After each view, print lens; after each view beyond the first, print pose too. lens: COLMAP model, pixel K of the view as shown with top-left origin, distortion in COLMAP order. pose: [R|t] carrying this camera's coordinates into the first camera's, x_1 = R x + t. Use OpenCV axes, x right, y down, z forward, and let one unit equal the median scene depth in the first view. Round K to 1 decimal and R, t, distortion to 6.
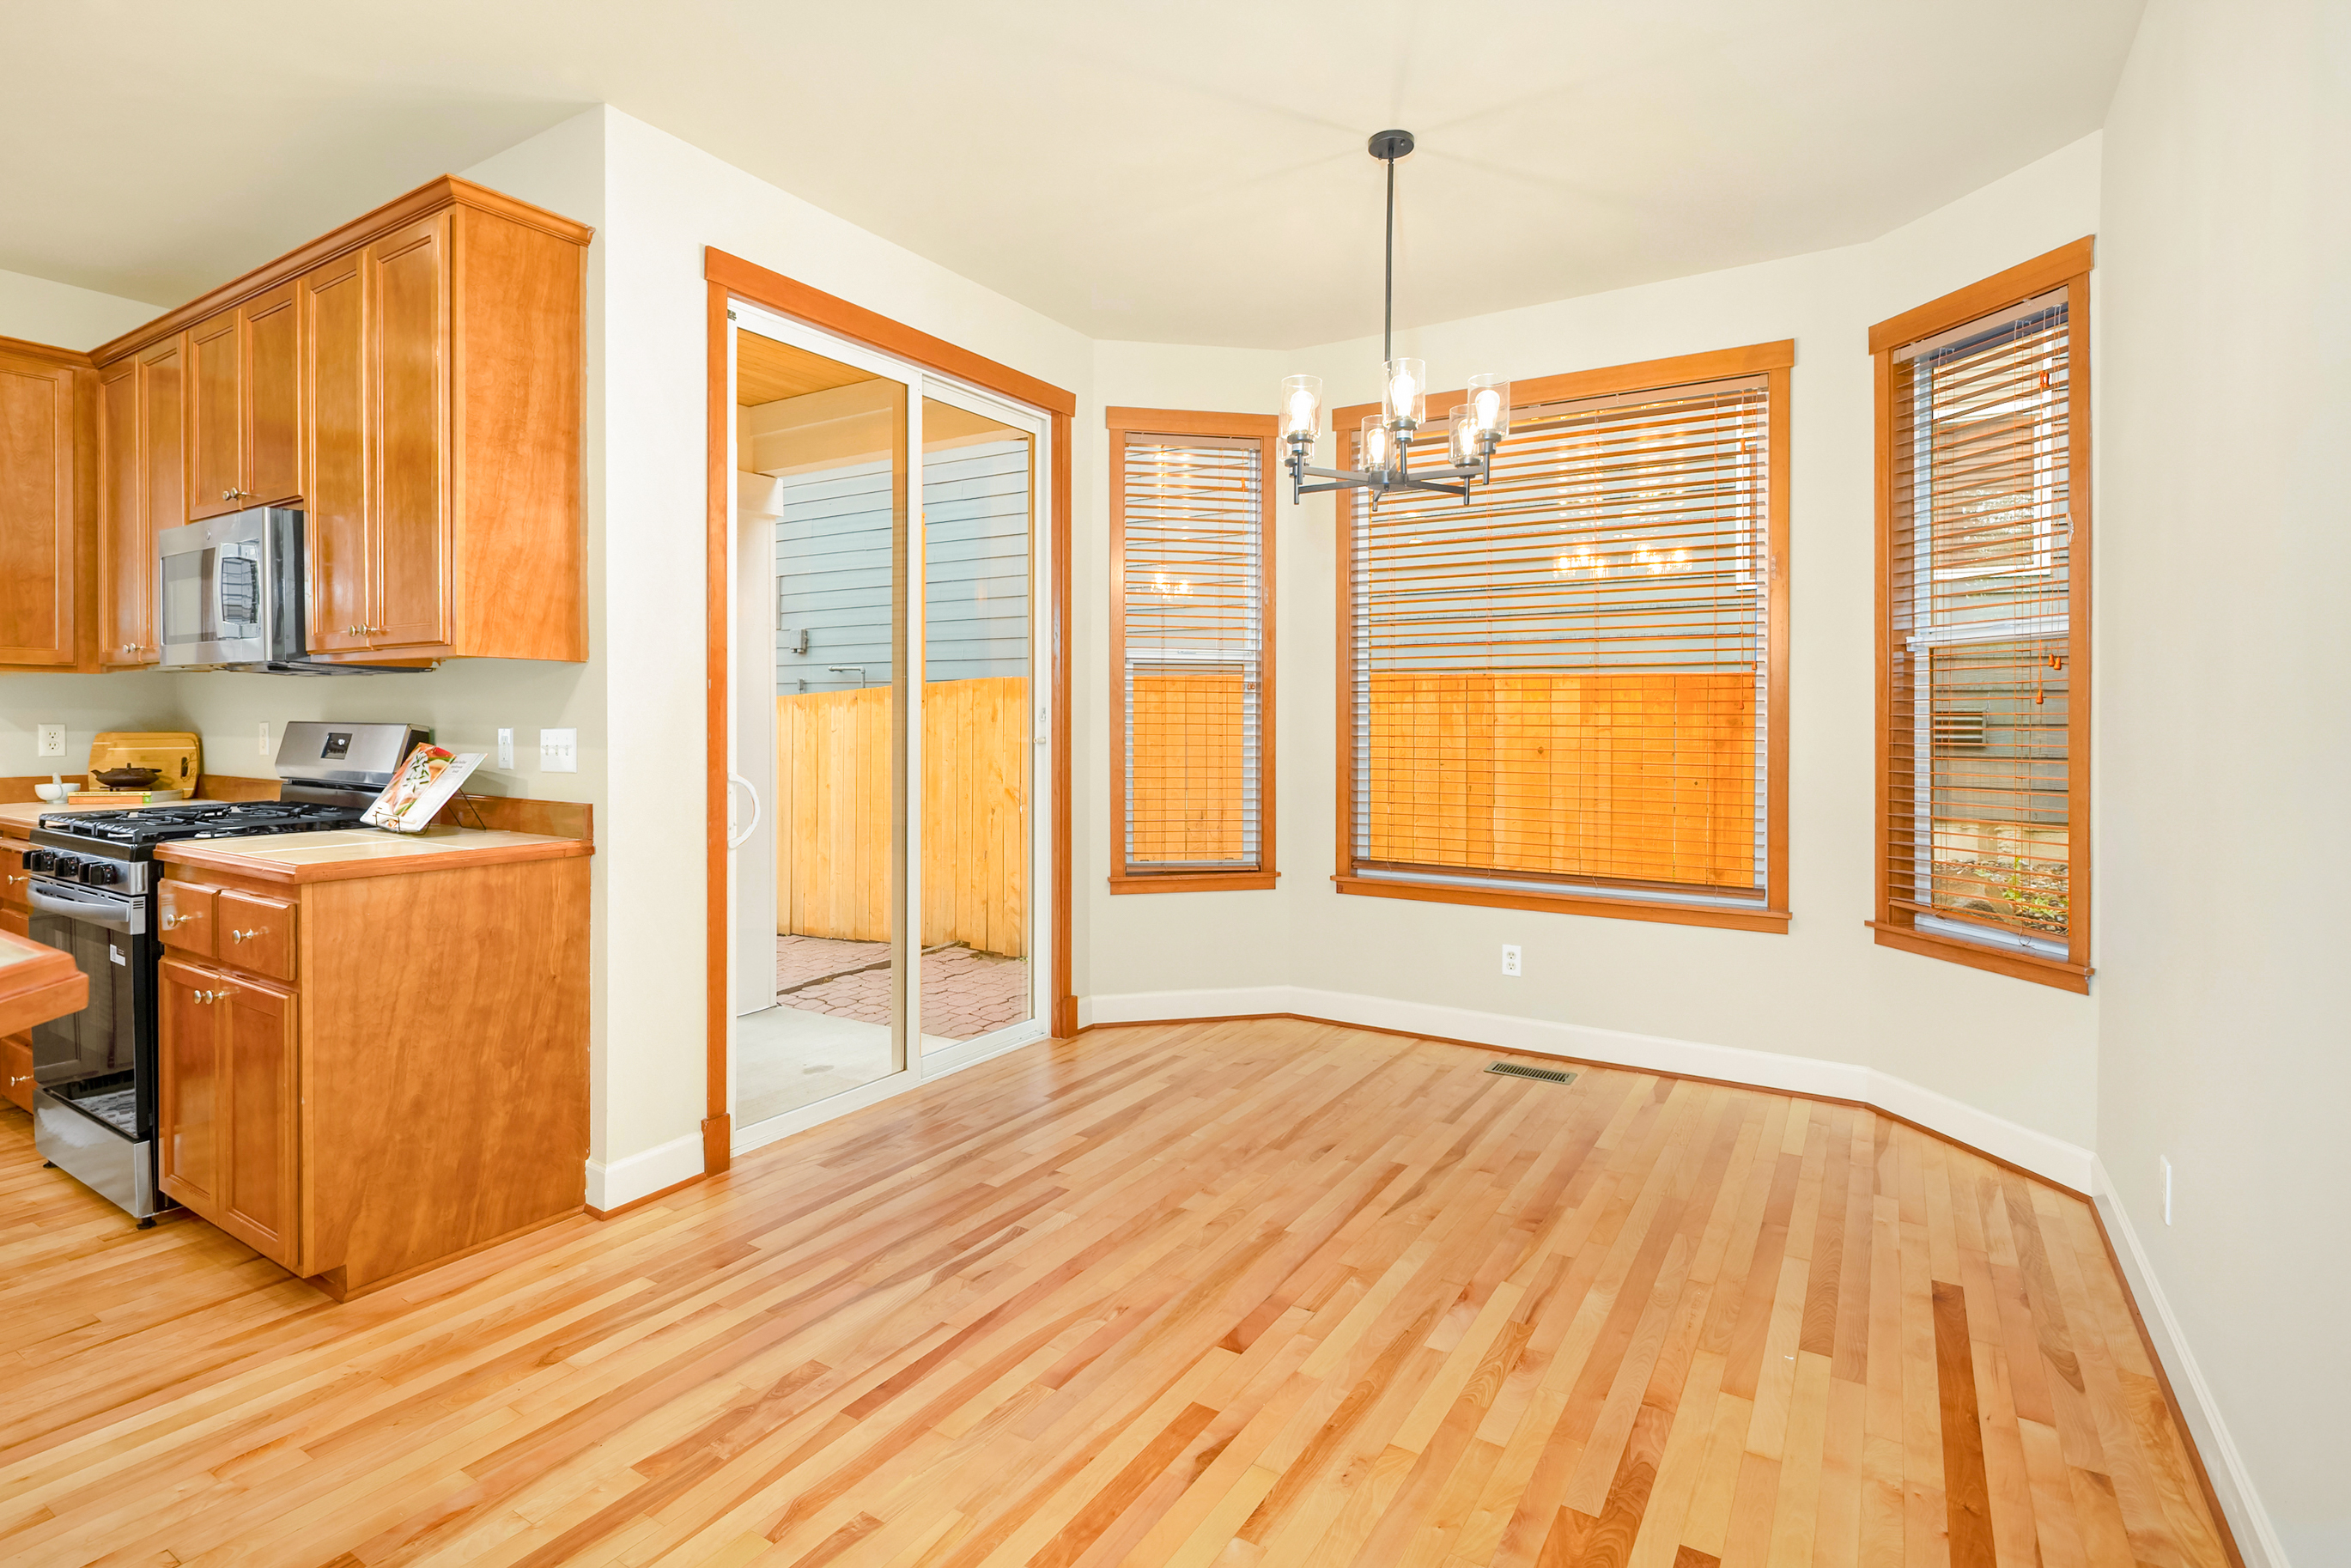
lens RADIAL K [[1157.8, 0, 1167.9], [0, 1157.8, 720.2], [0, 0, 1]] dist [0.007982, -0.005415]
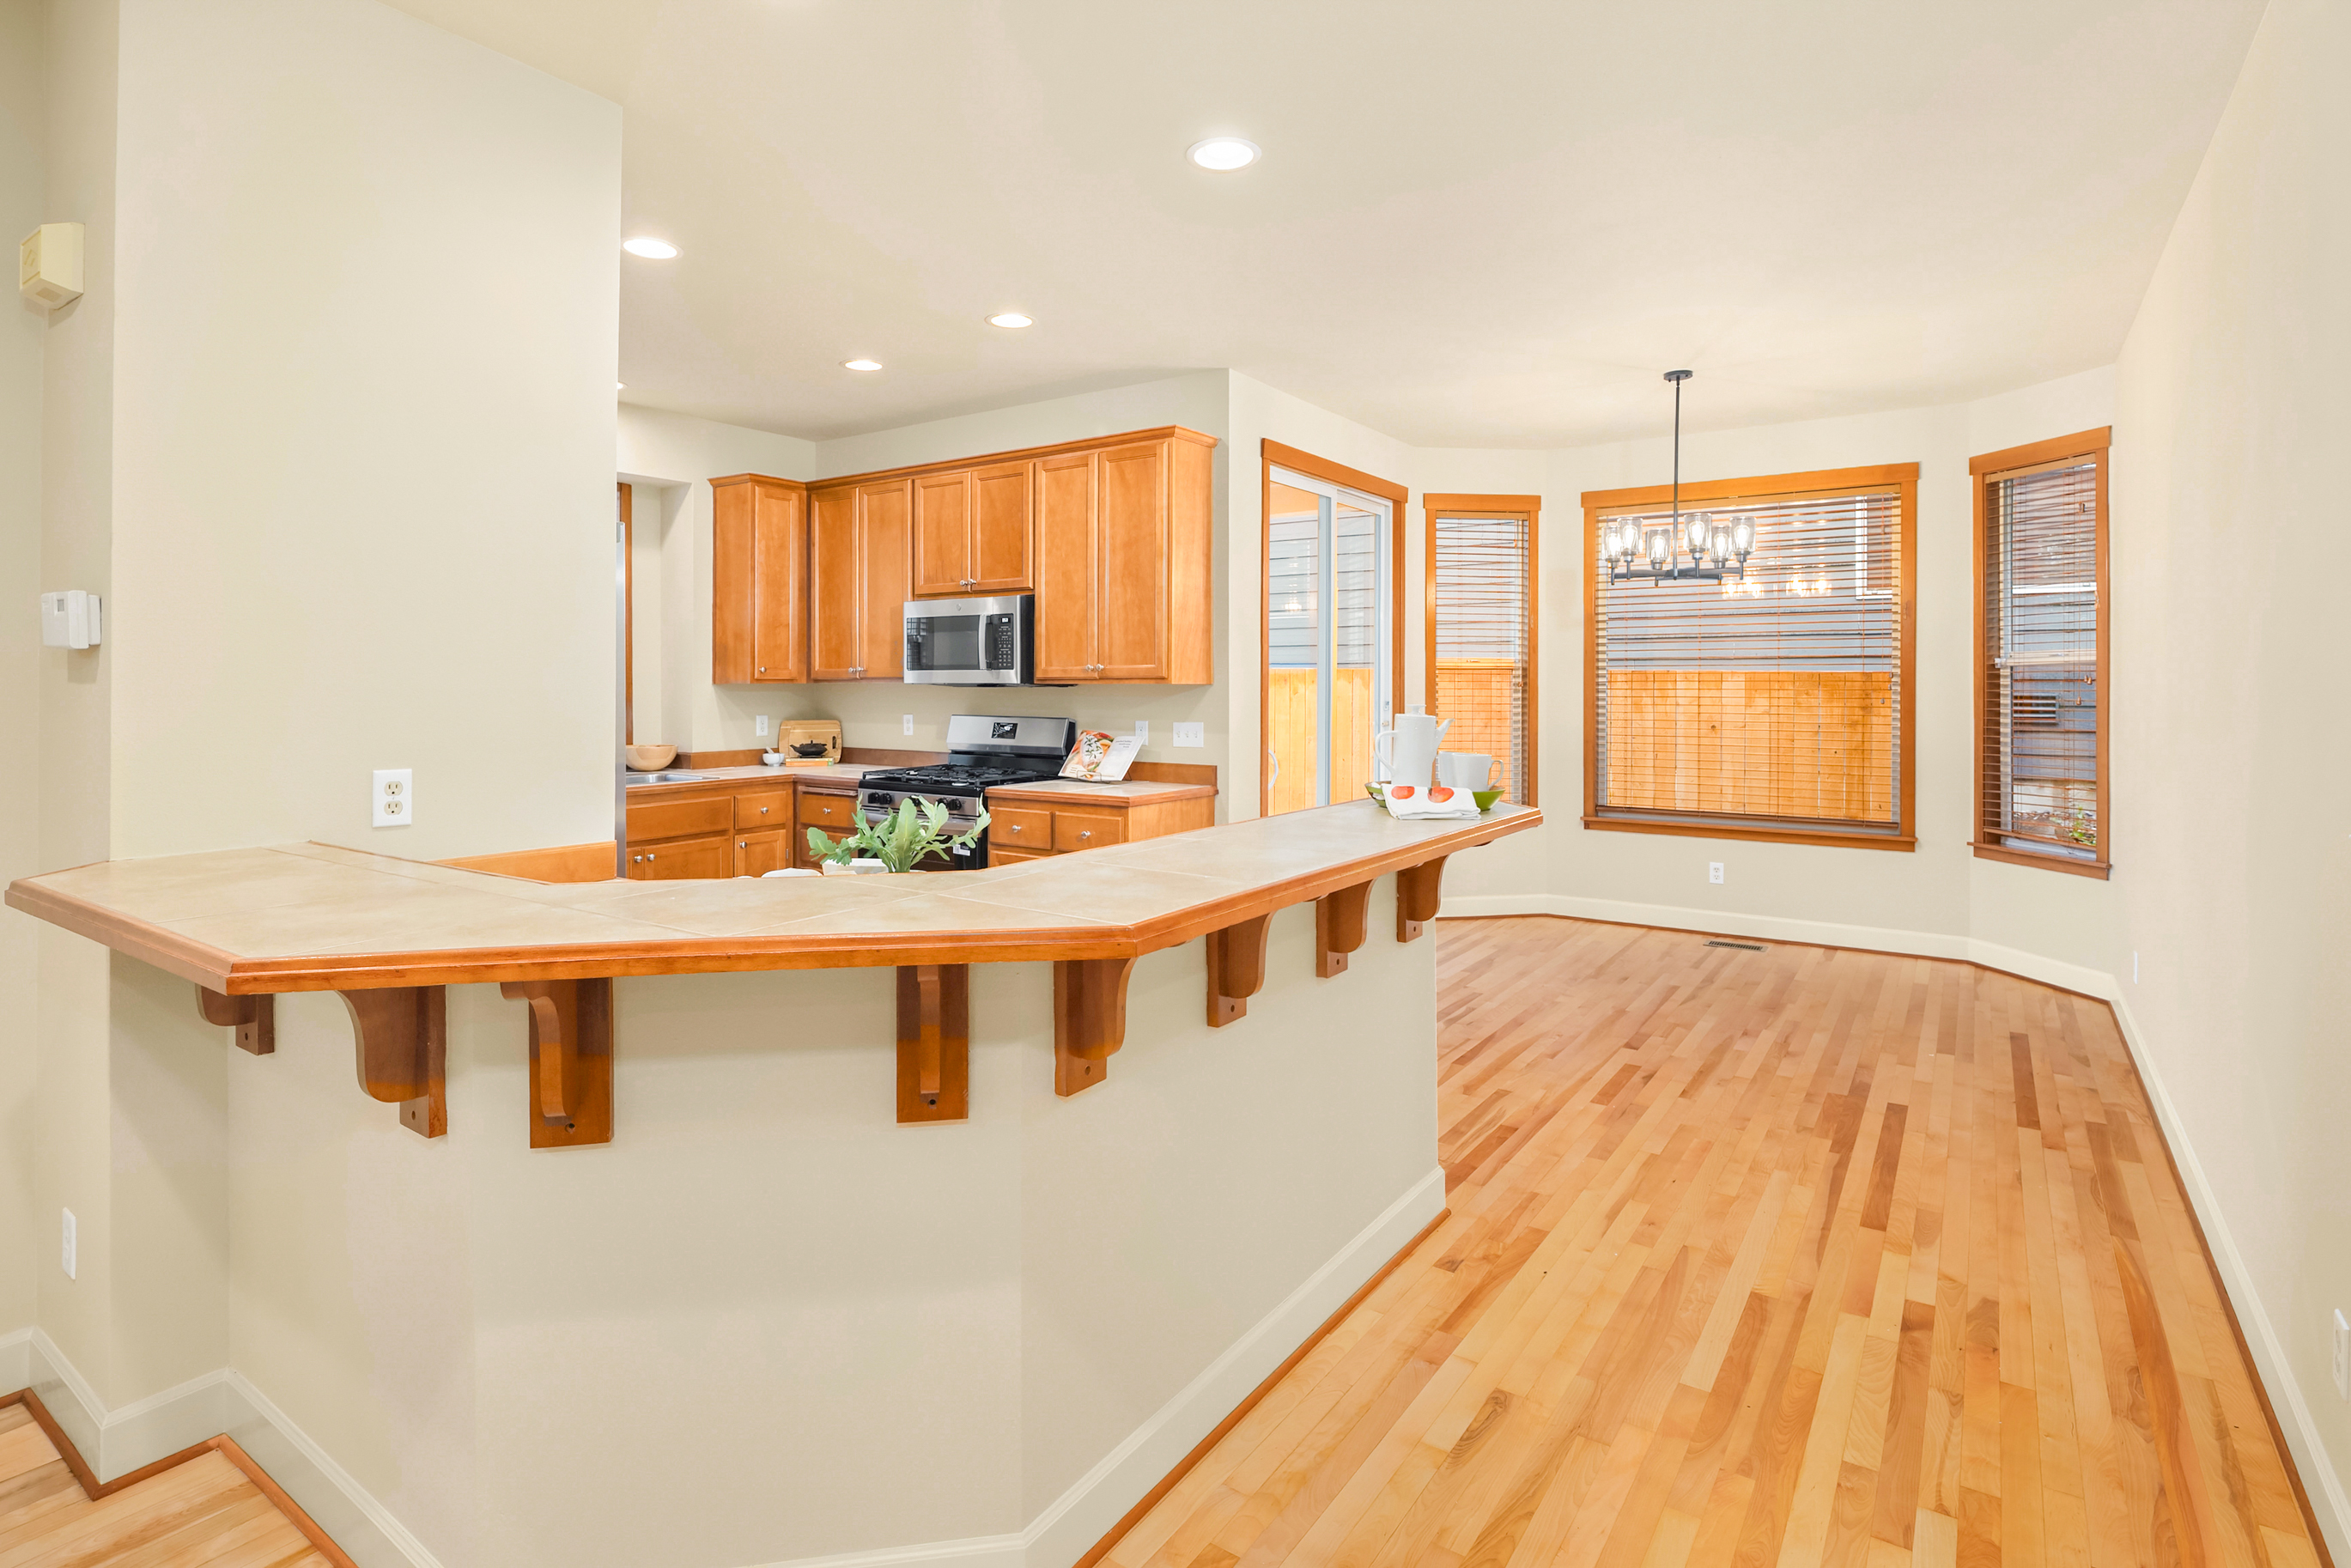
lens RADIAL K [[1157.8, 0, 1168.1], [0, 1157.8, 693.4], [0, 0, 1]] dist [0.007982, -0.005415]
pose [[0.998677, -0.003043, -0.051327, -0.412161], [0.003305, 0.999982, 0.005021, -0.039405], [0.051311, -0.005184, 0.998669, -0.644424]]
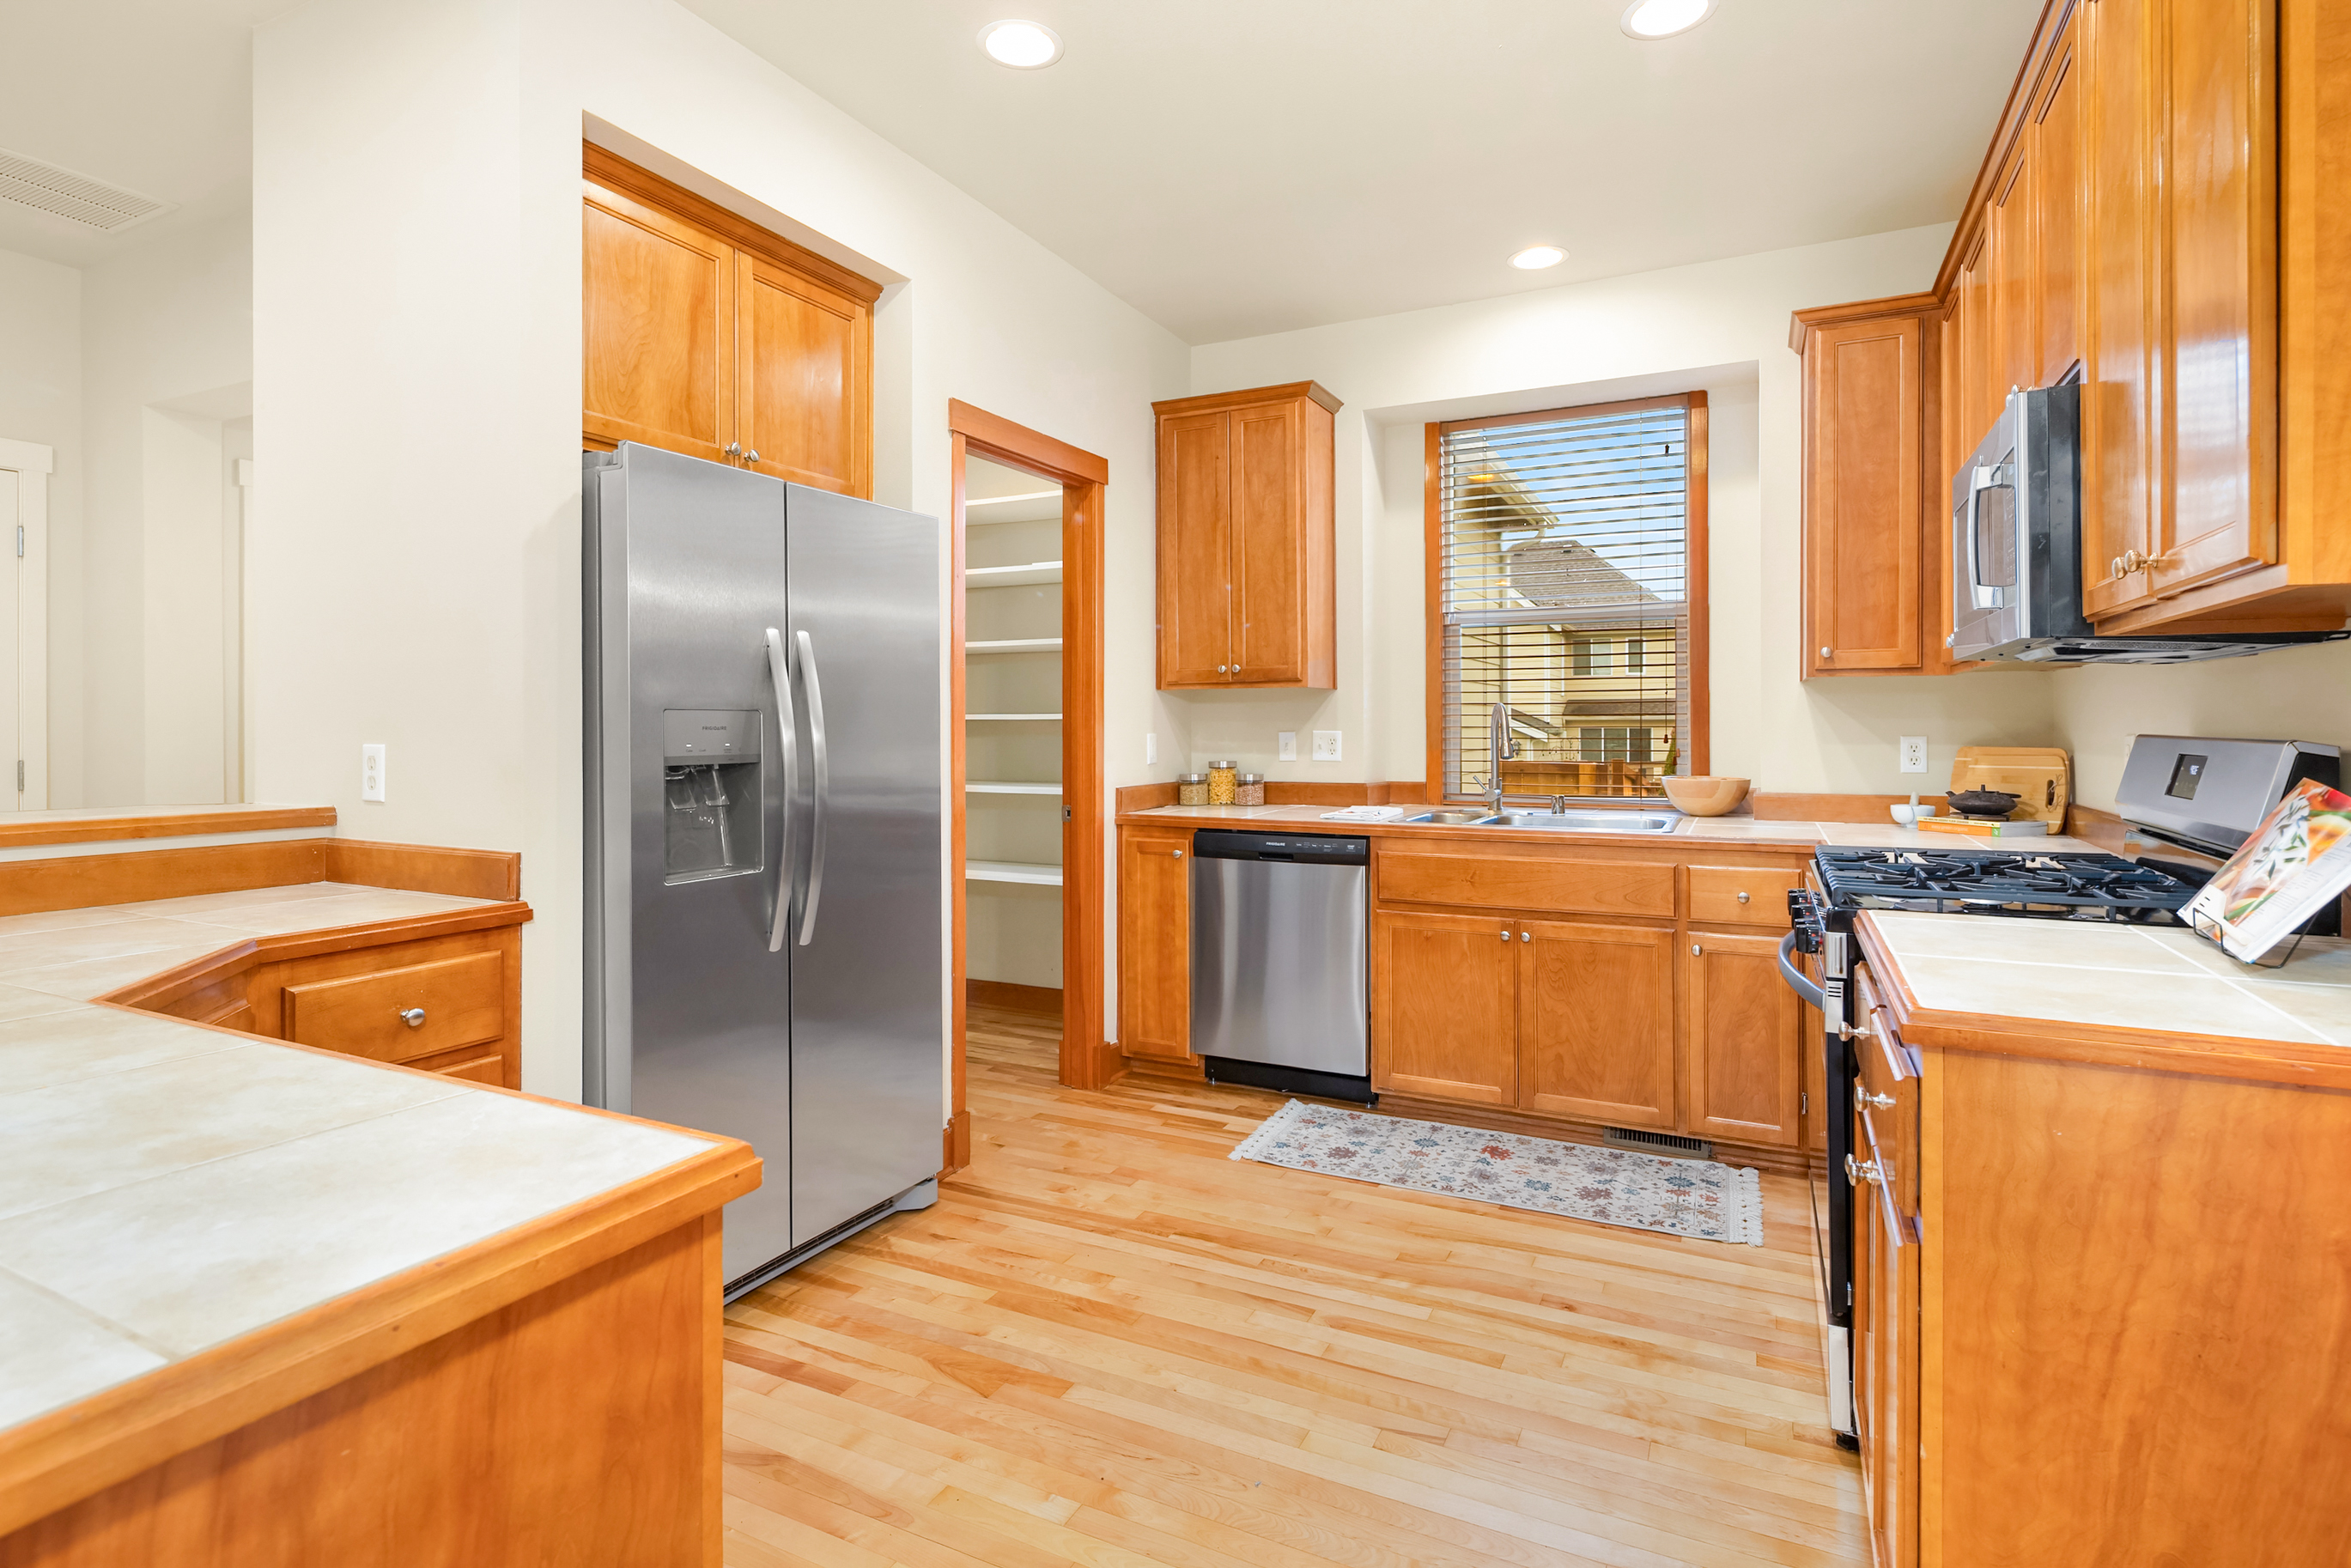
lens RADIAL K [[1157.8, 0, 1200.4], [0, 1157.8, 735.6], [0, 0, 1]] dist [0.007982, -0.005415]
pose [[0.116048, 0.006586, -0.993222, -0.187615], [-0.002445, 0.999977, 0.006345, -0.001520], [0.993241, 0.001692, 0.116062, 0.443762]]
